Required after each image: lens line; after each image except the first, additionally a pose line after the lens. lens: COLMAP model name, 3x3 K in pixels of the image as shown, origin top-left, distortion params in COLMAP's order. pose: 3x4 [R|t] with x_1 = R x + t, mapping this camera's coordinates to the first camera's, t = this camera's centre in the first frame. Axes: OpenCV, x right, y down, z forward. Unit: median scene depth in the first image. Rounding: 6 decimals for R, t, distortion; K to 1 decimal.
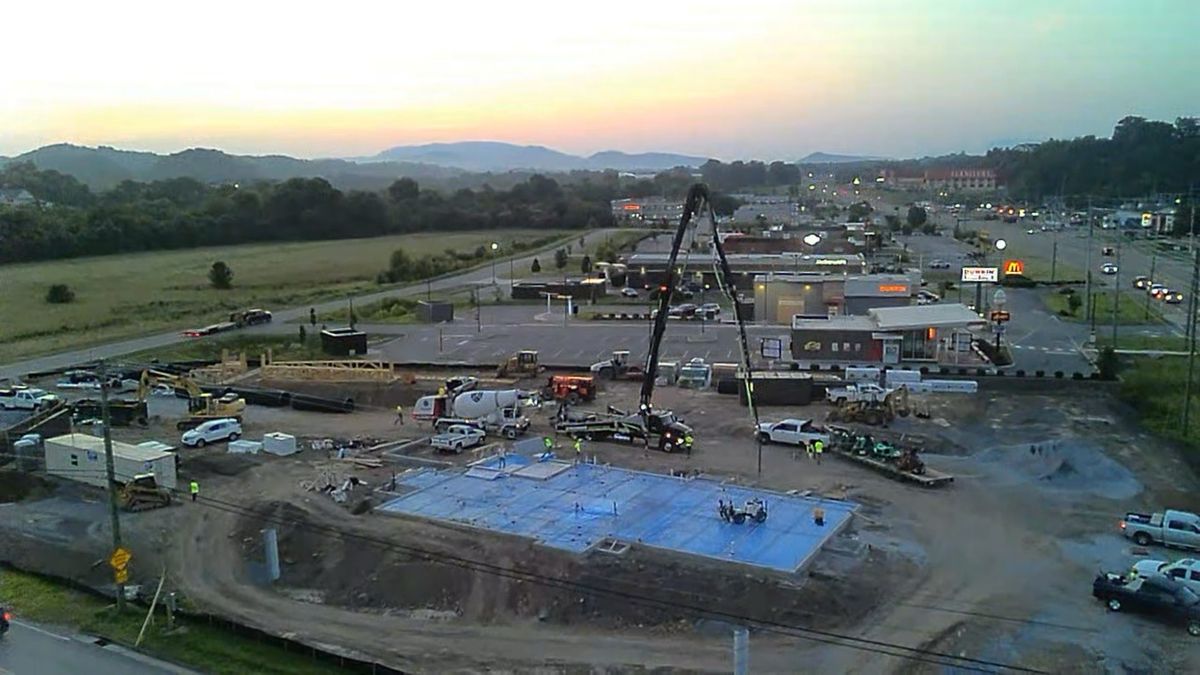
lens RADIAL K [[1039.1, 0, 600.0], [0, 1039.1, 337.5], [0, 0, 1]] dist [0.075064, -0.127480]
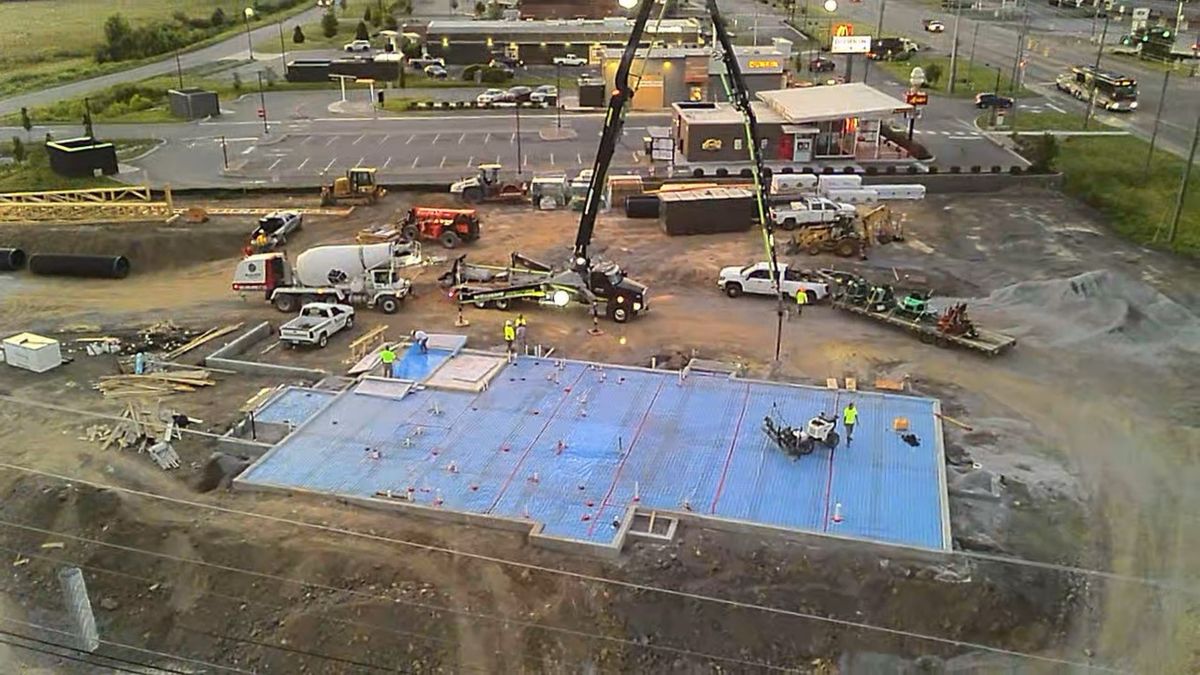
lens RADIAL K [[1039.1, 0, 600.0], [0, 1039.1, 337.5], [0, 0, 1]] dist [0.075064, -0.127480]
pose [[0.970411, -0.081108, 0.227430, -0.086294], [0.029064, 0.974284, 0.223442, -0.031809], [-0.239705, -0.210220, 0.947813, 0.231625]]
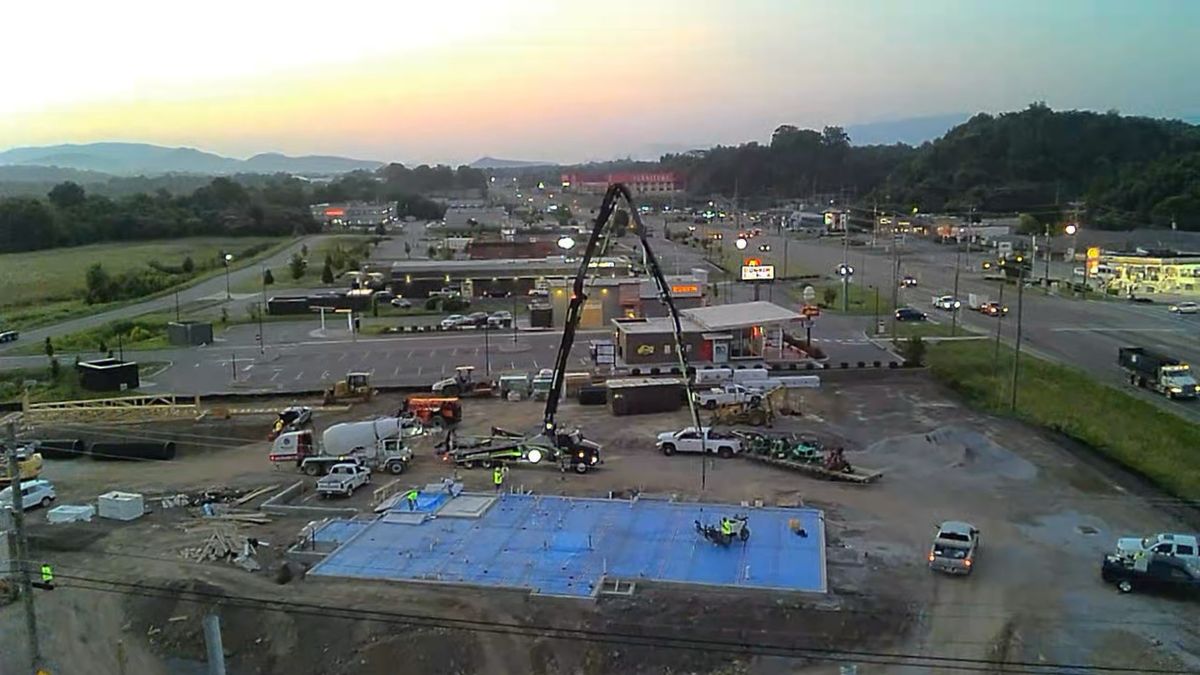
lens RADIAL K [[1039.1, 0, 600.0], [0, 1039.1, 337.5], [0, 0, 1]] dist [0.075064, -0.127480]
pose [[0.952436, -0.050699, 0.300490, -0.144044], [0.052026, 0.998639, 0.003588, -0.009977], [-0.300263, 0.012216, 0.953778, 0.079120]]
